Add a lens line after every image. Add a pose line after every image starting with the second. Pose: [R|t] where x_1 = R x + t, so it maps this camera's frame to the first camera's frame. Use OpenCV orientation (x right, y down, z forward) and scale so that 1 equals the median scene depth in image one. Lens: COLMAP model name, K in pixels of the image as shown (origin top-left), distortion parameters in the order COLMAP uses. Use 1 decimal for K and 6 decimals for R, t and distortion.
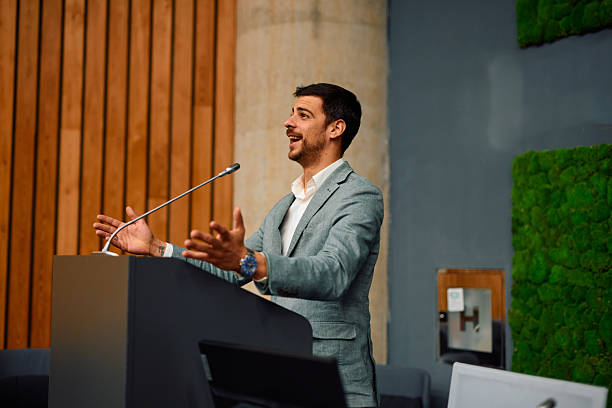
lens RADIAL K [[846.2, 0, 306.0], [0, 846.2, 204.0], [0, 0, 1]] dist [-0.014907, 0.028242]
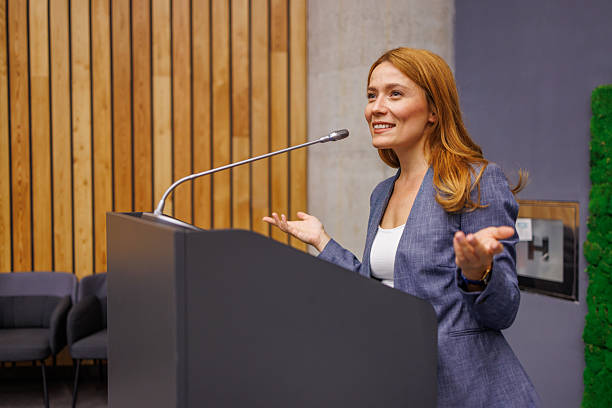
lens RADIAL K [[614.1, 0, 306.0], [0, 614.1, 204.0], [0, 0, 1]] dist [0.002343, -0.007921]
pose [[0.996500, -0.011356, -0.082820, -0.024852], [0.020404, 0.993807, 0.109235, -0.005890], [0.081066, -0.110542, 0.990560, 0.209055]]
